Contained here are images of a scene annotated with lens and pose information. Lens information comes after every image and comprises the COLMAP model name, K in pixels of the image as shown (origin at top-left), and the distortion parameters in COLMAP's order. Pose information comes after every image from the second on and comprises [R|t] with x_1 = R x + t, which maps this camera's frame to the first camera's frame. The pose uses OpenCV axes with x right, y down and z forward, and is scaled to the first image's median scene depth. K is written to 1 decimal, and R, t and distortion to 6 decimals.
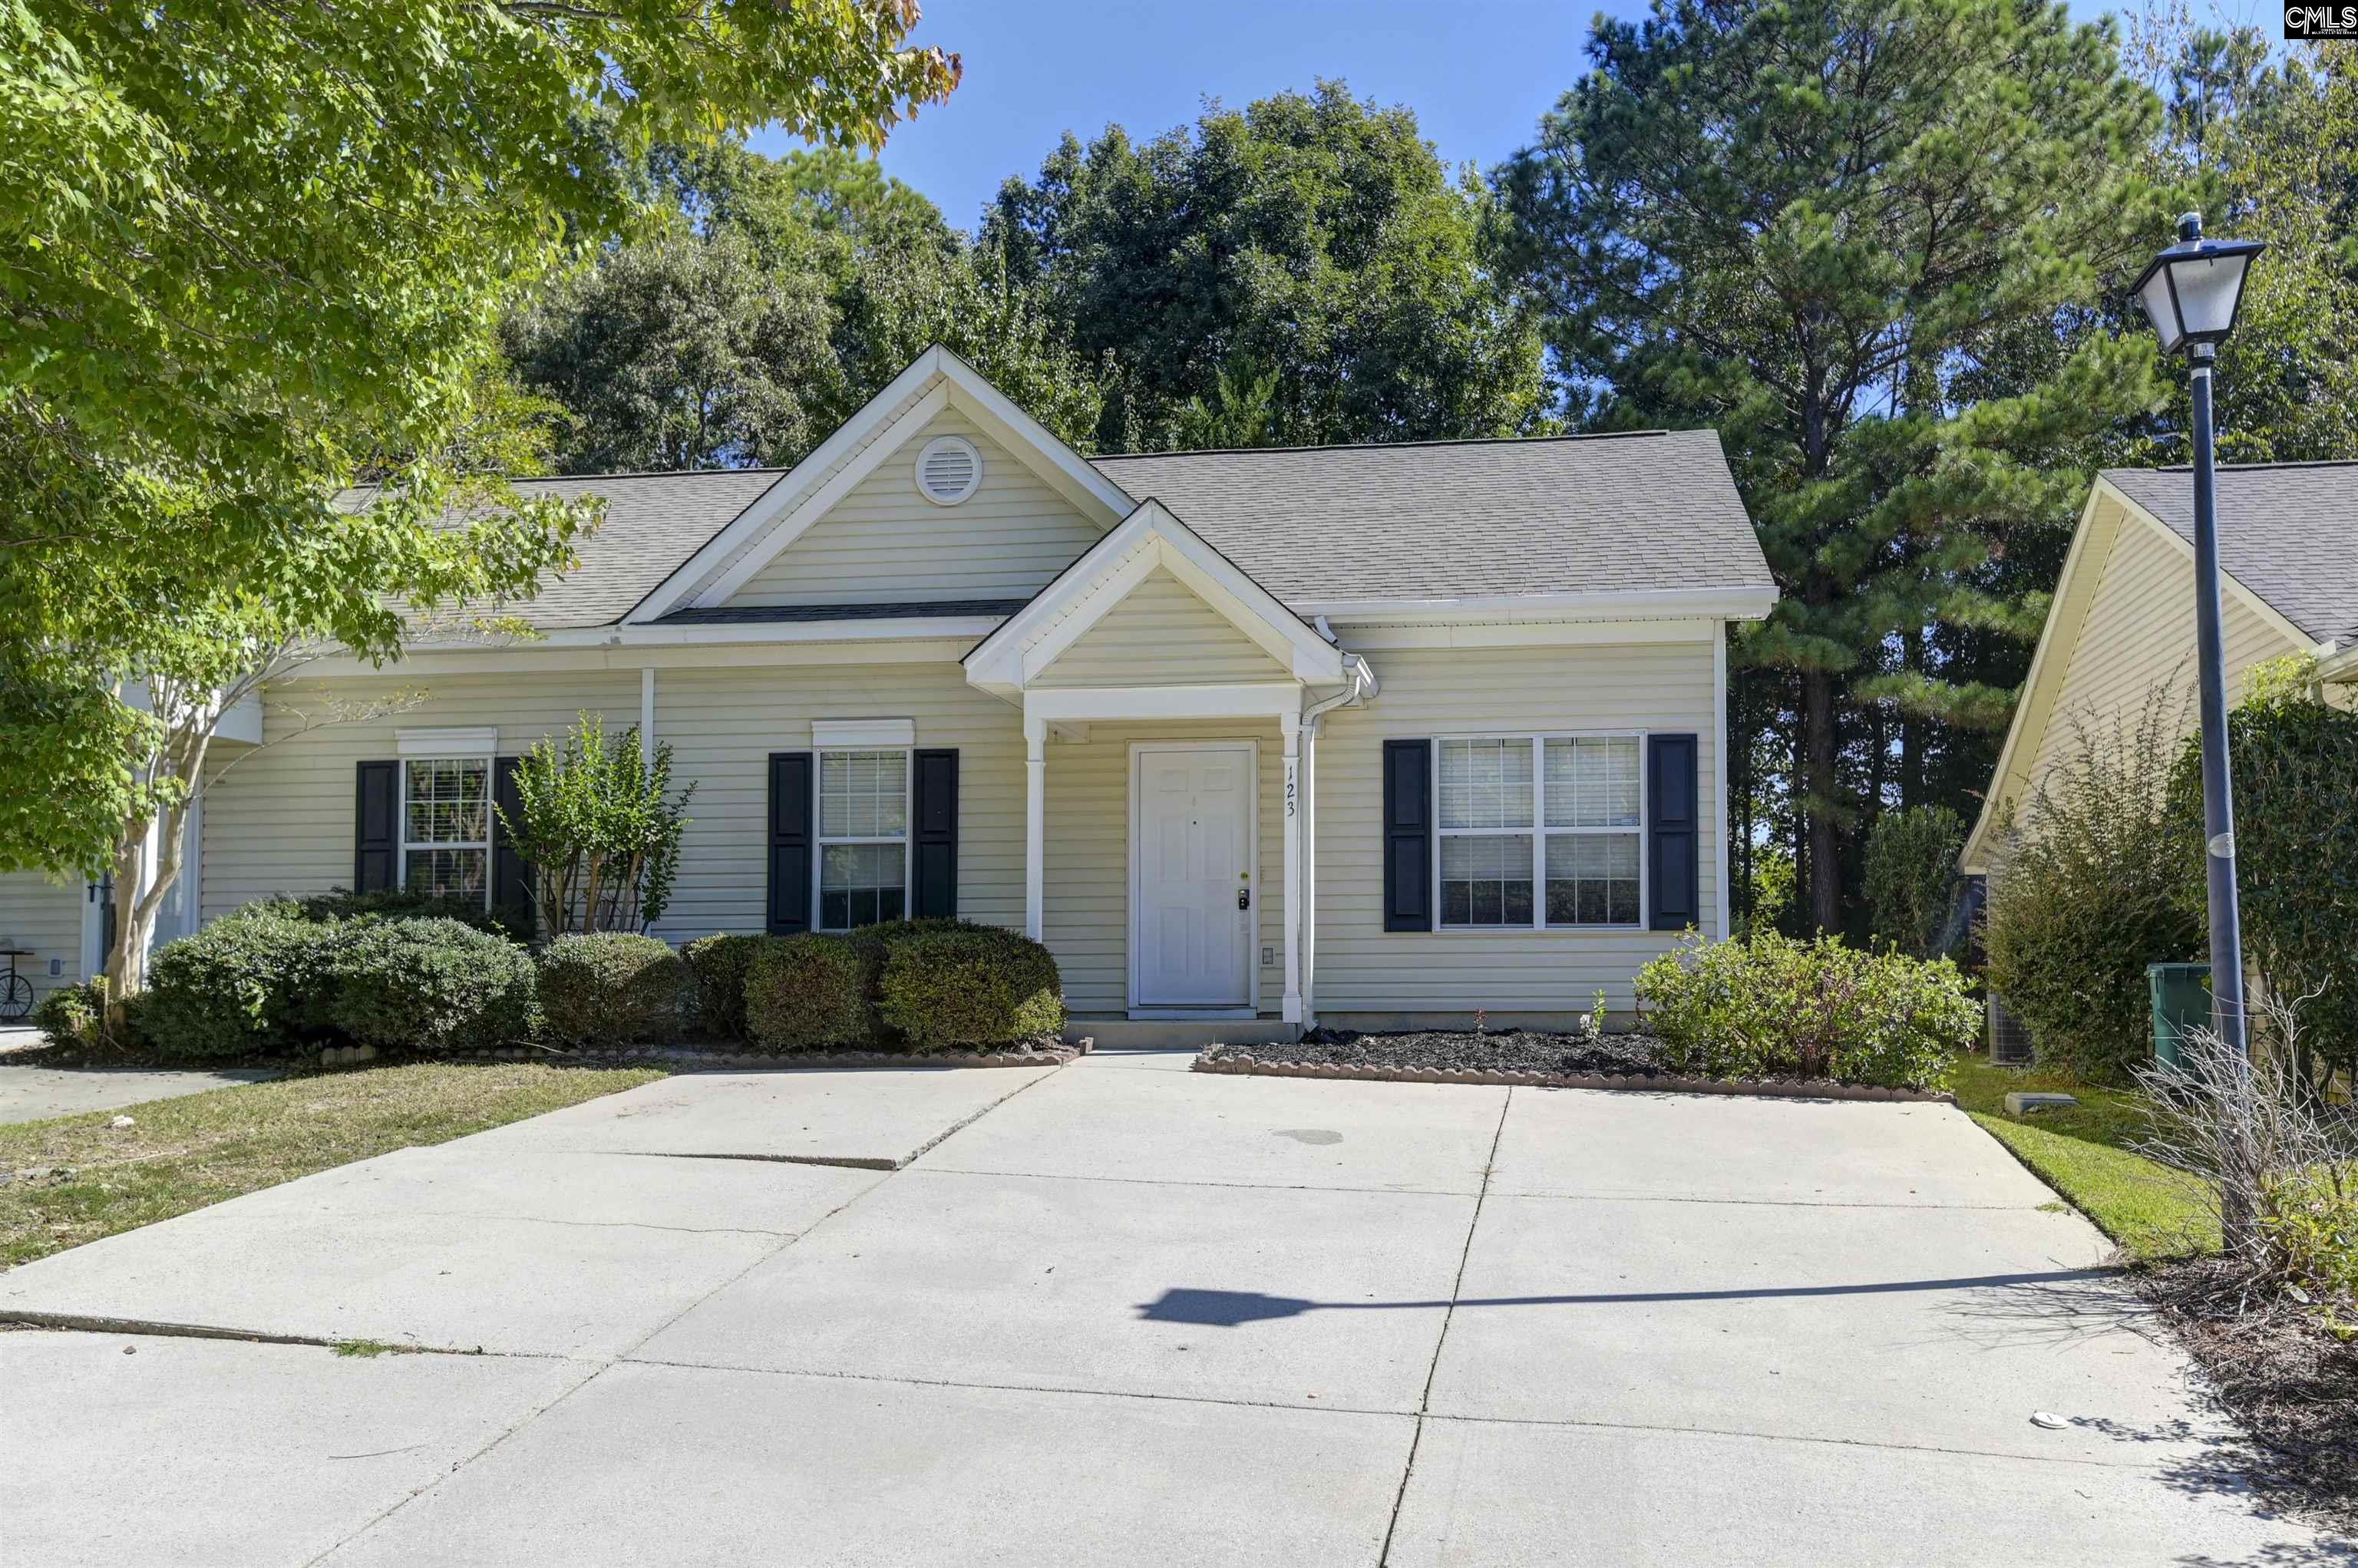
lens RADIAL K [[2485.5, 0, 1177.1], [0, 2485.5, 866.8], [0, 0, 1]] dist [0.057785, 0.030594]
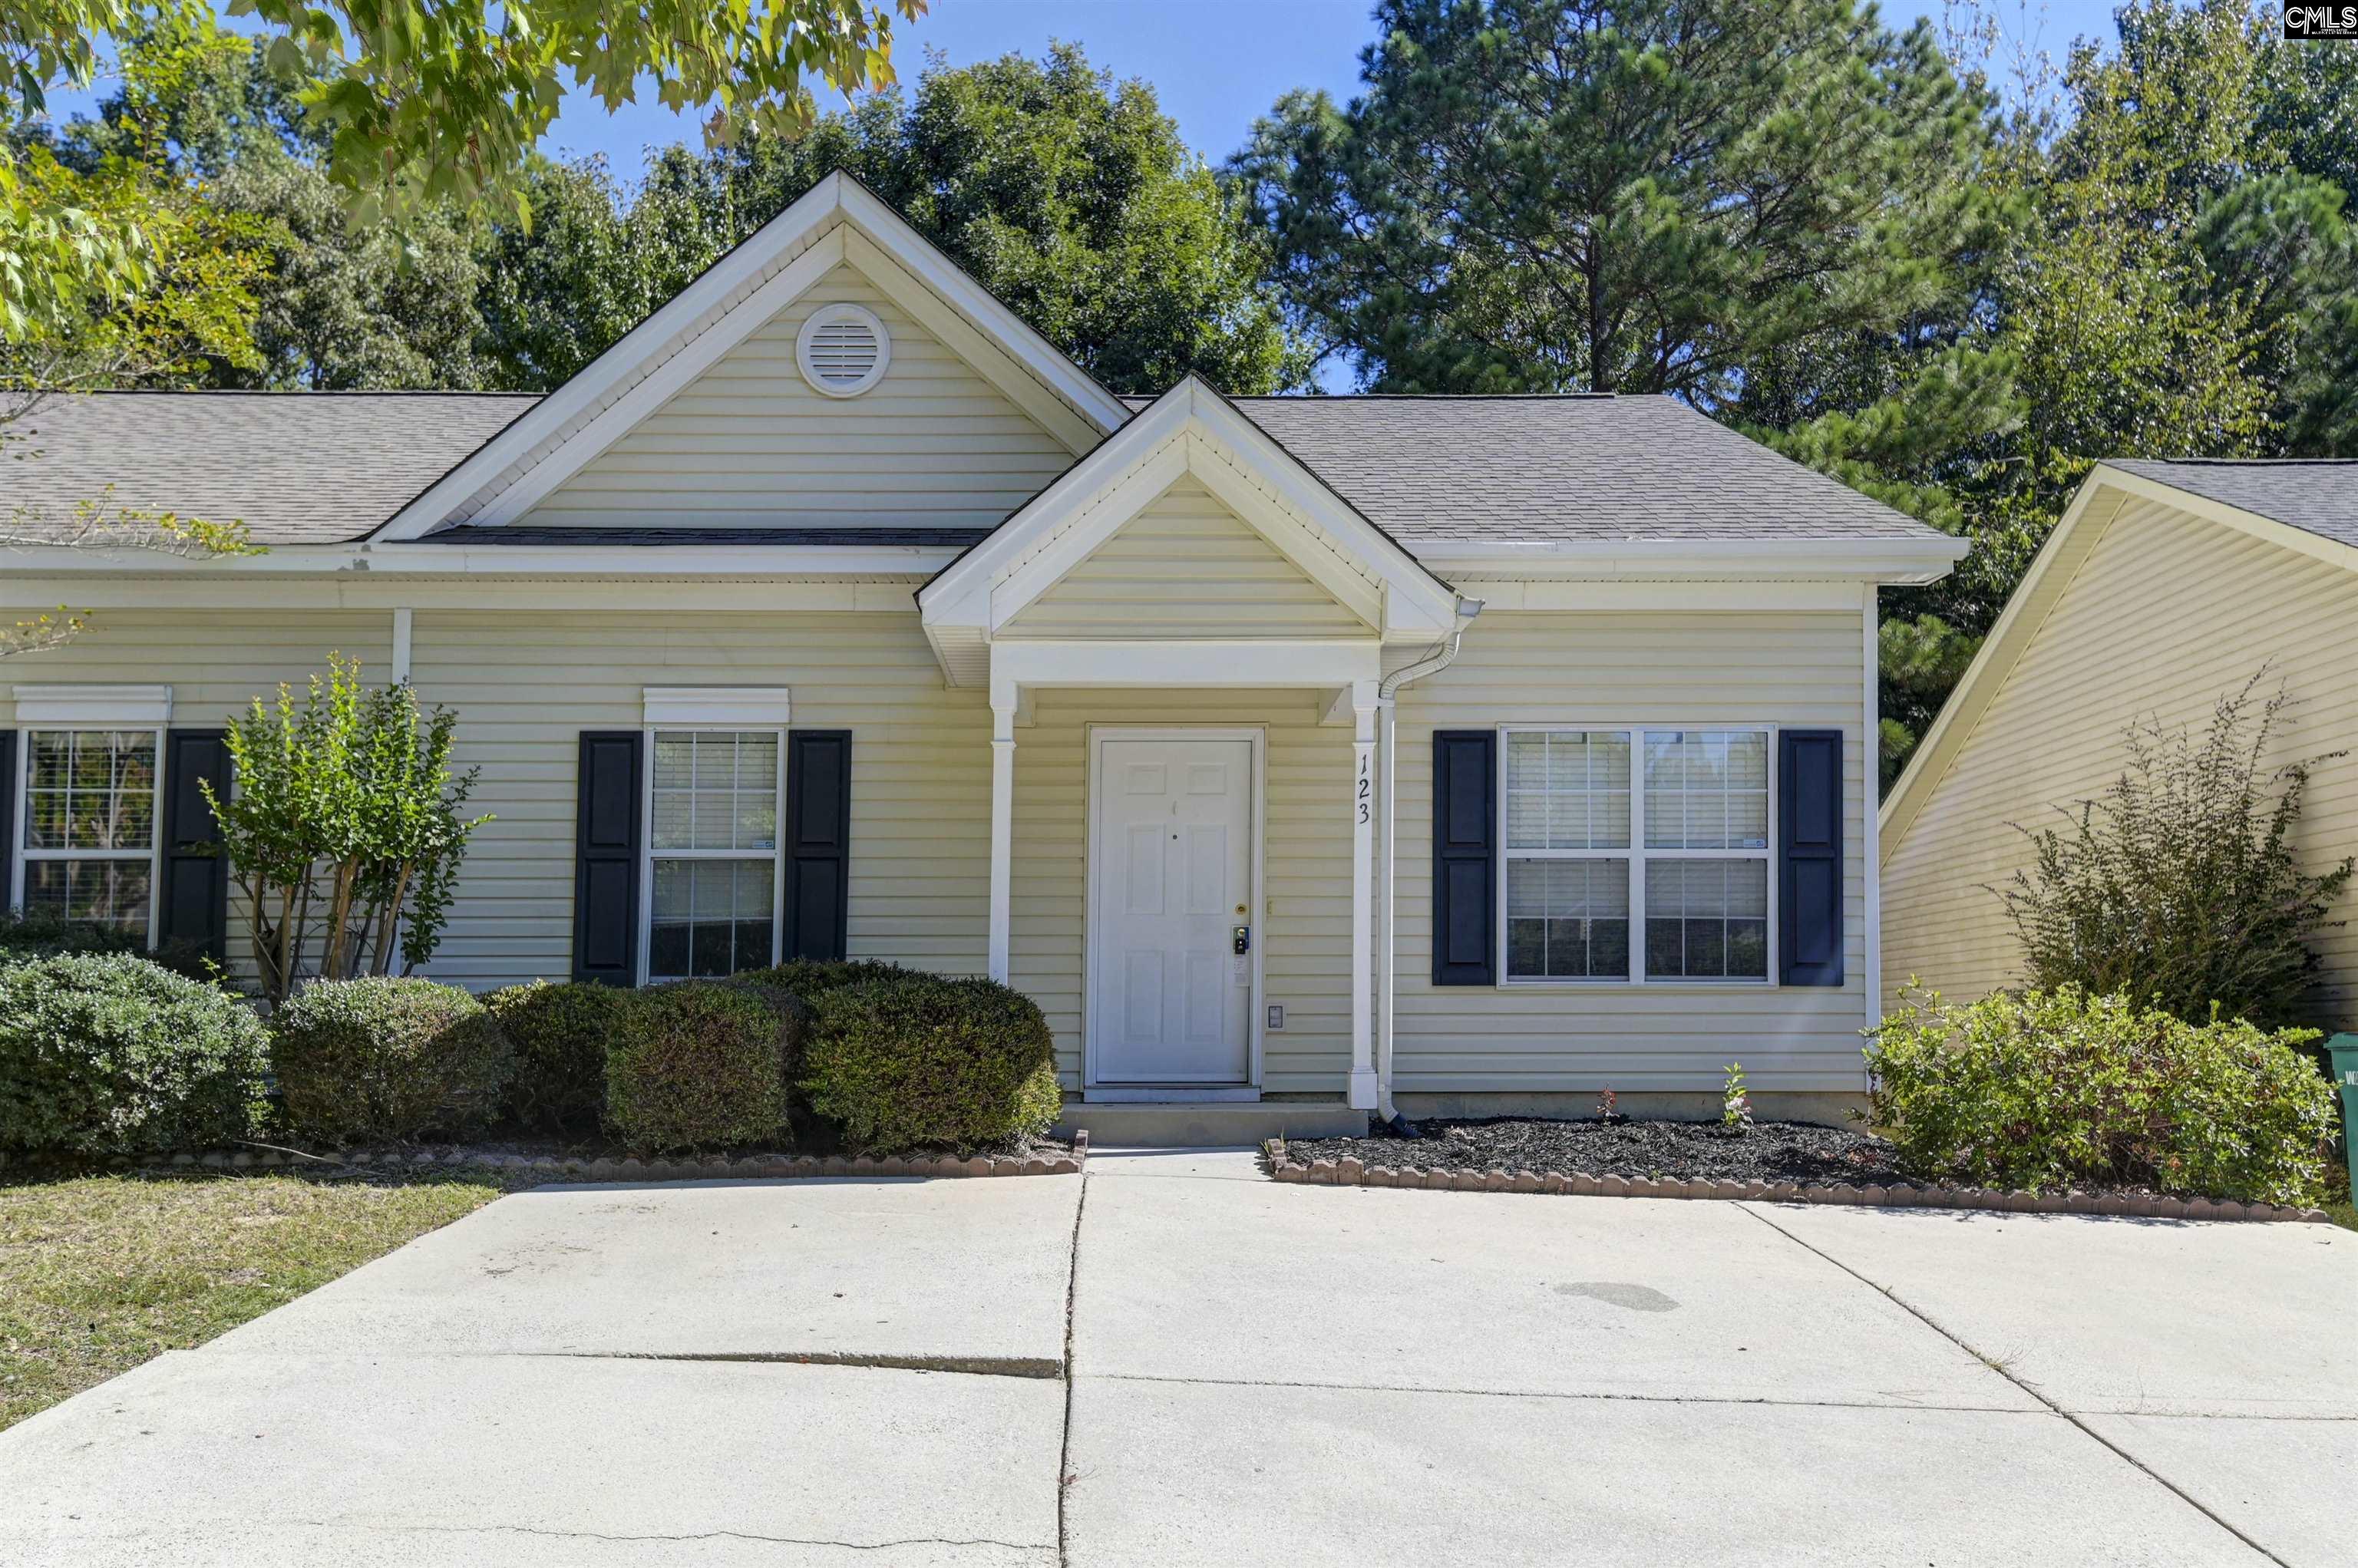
lens RADIAL K [[2485.5, 0, 1177.1], [0, 2485.5, 866.8], [0, 0, 1]] dist [0.057785, 0.030594]
pose [[0.984138, 0.015416, 0.176733, -0.125538], [-0.010822, 0.999579, -0.026932, 0.011400], [-0.177073, 0.024592, 0.983890, 0.273078]]
